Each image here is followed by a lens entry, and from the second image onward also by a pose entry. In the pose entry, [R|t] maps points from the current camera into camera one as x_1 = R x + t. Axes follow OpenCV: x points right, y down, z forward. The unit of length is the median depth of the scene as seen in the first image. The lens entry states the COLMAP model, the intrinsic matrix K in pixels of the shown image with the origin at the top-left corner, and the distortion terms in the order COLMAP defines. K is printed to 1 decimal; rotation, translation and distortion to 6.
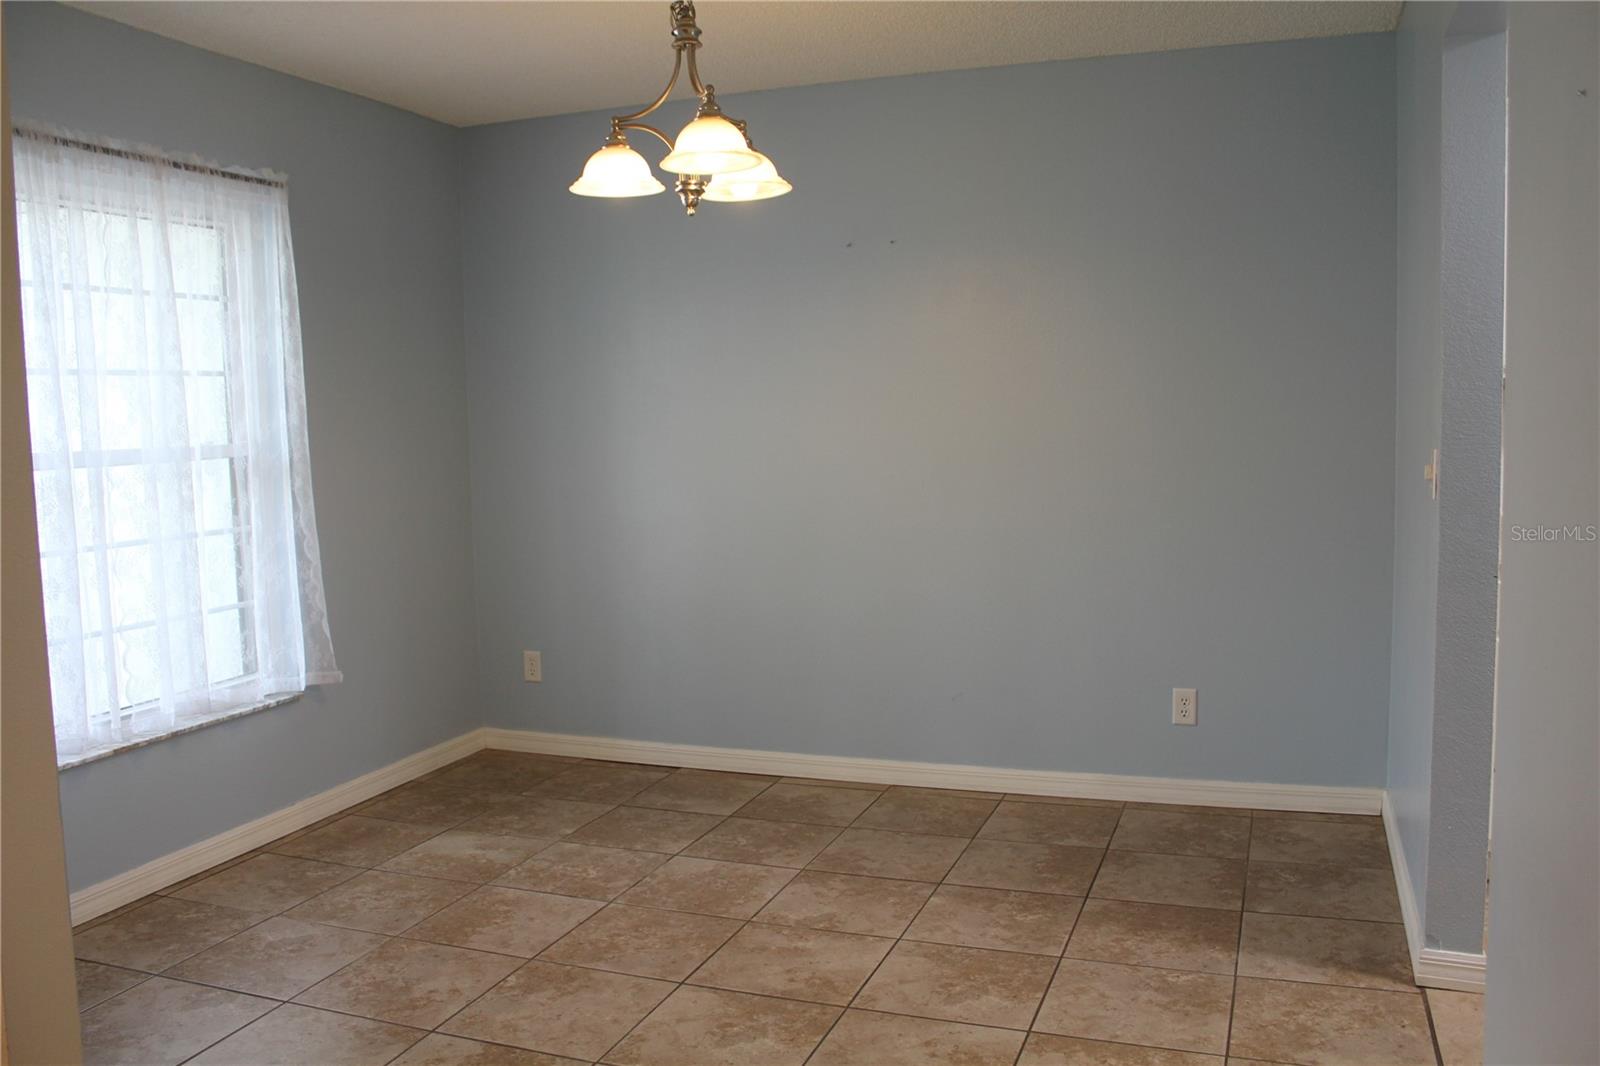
lens RADIAL K [[1345.0, 0, 800.0], [0, 1345.0, 533.0], [0, 0, 1]] dist [-0.173706, 0.167038]
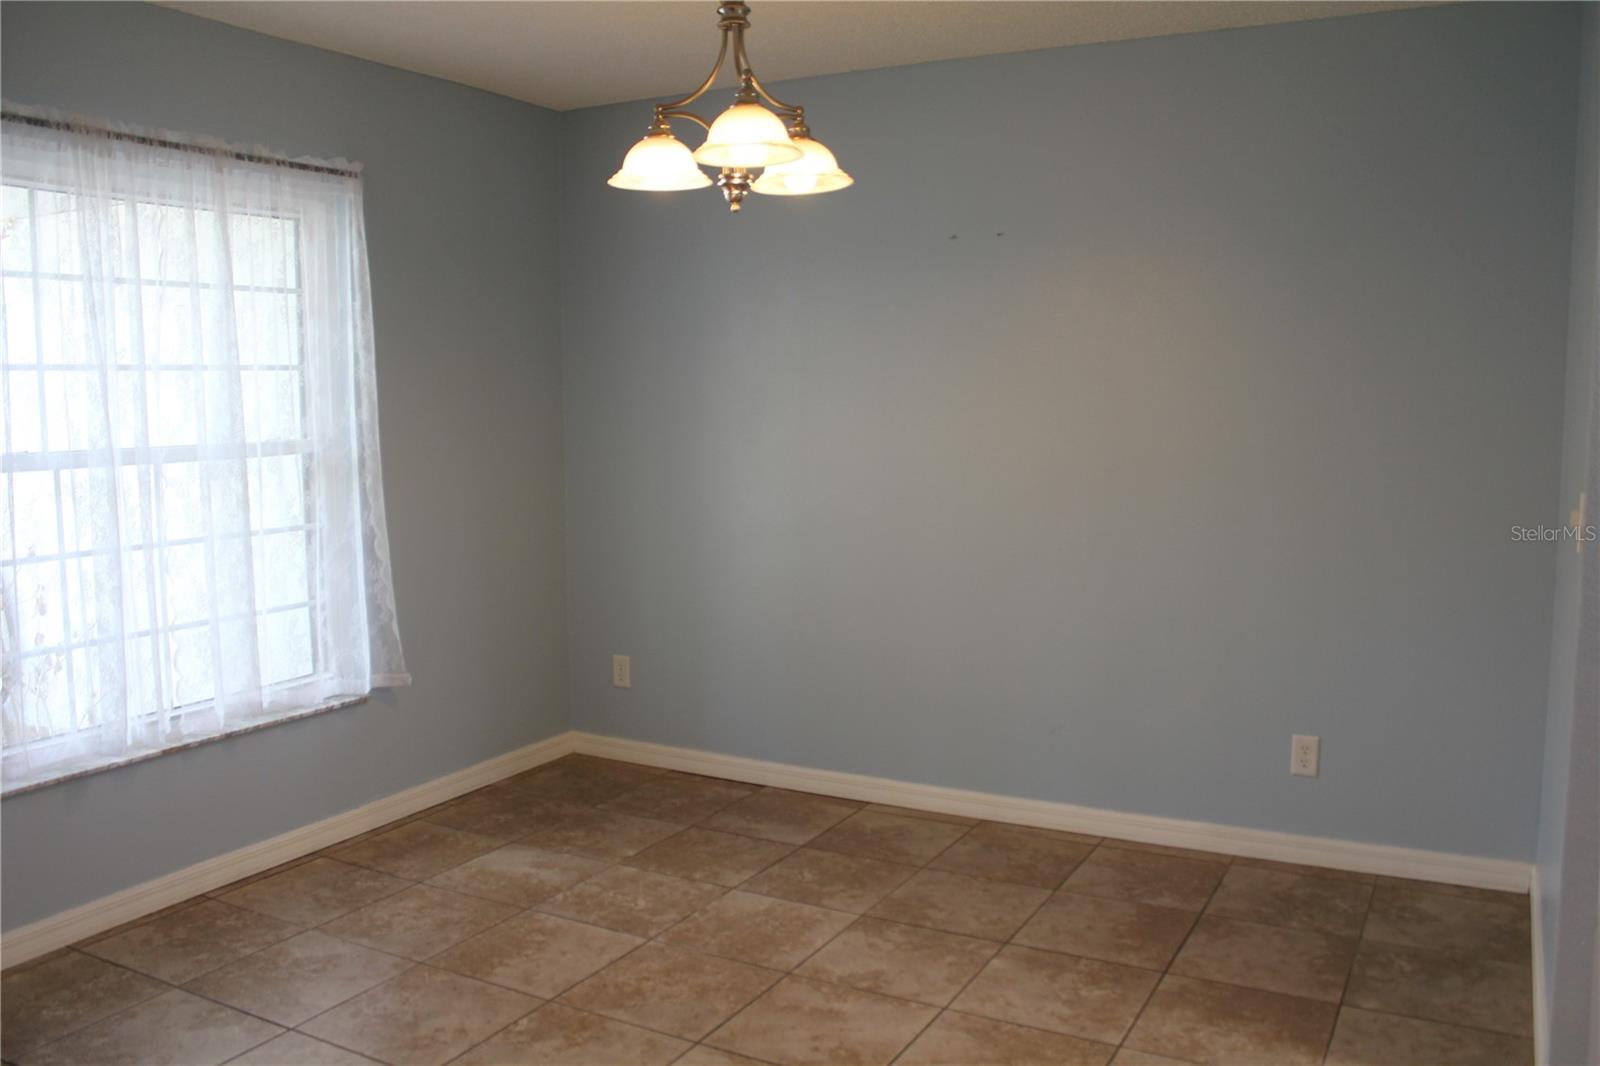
lens RADIAL K [[1345.0, 0, 800.0], [0, 1345.0, 533.0], [0, 0, 1]] dist [-0.173706, 0.167038]
pose [[0.989488, 0.033691, -0.140638, 0.085898], [-0.031356, 0.999332, 0.018788, -0.032115], [0.141177, -0.014181, 0.989883, 0.085362]]
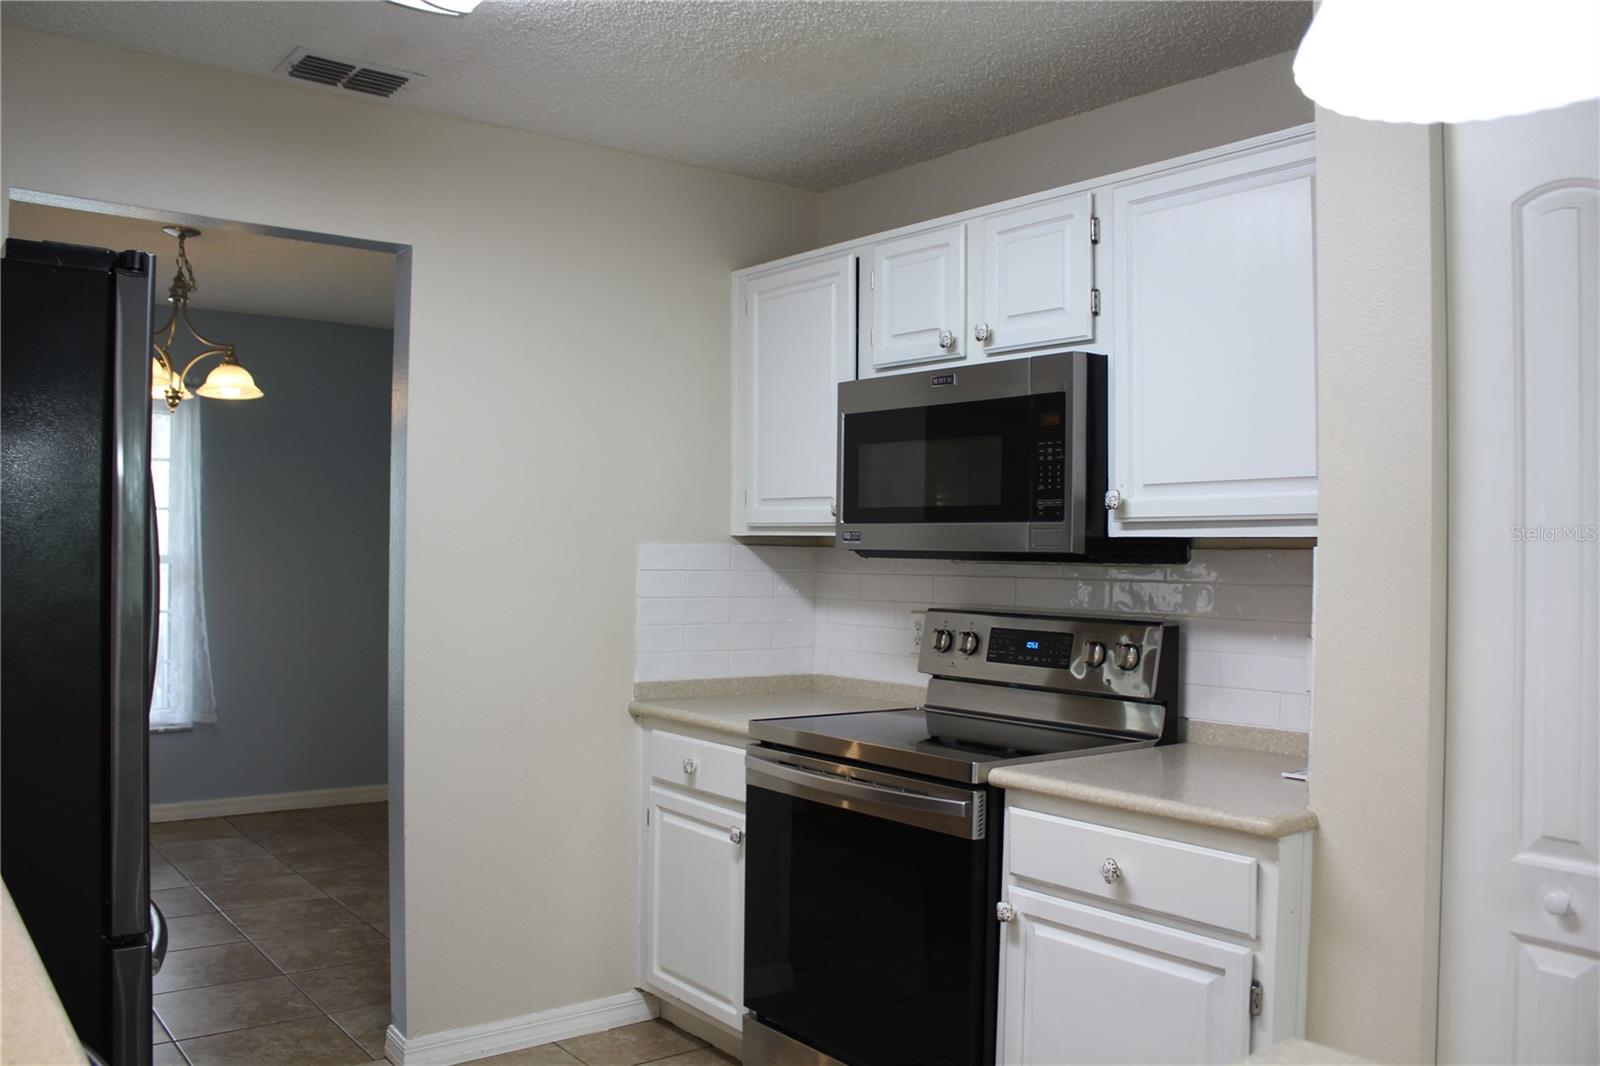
lens RADIAL K [[1345.0, 0, 800.0], [0, 1345.0, 533.0], [0, 0, 1]] dist [-0.173706, 0.167038]
pose [[0.839792, 0.028686, -0.542150, 1.151599], [-0.084638, 0.993311, -0.078546, -0.043496], [0.536270, 0.111848, 0.836603, 0.143995]]
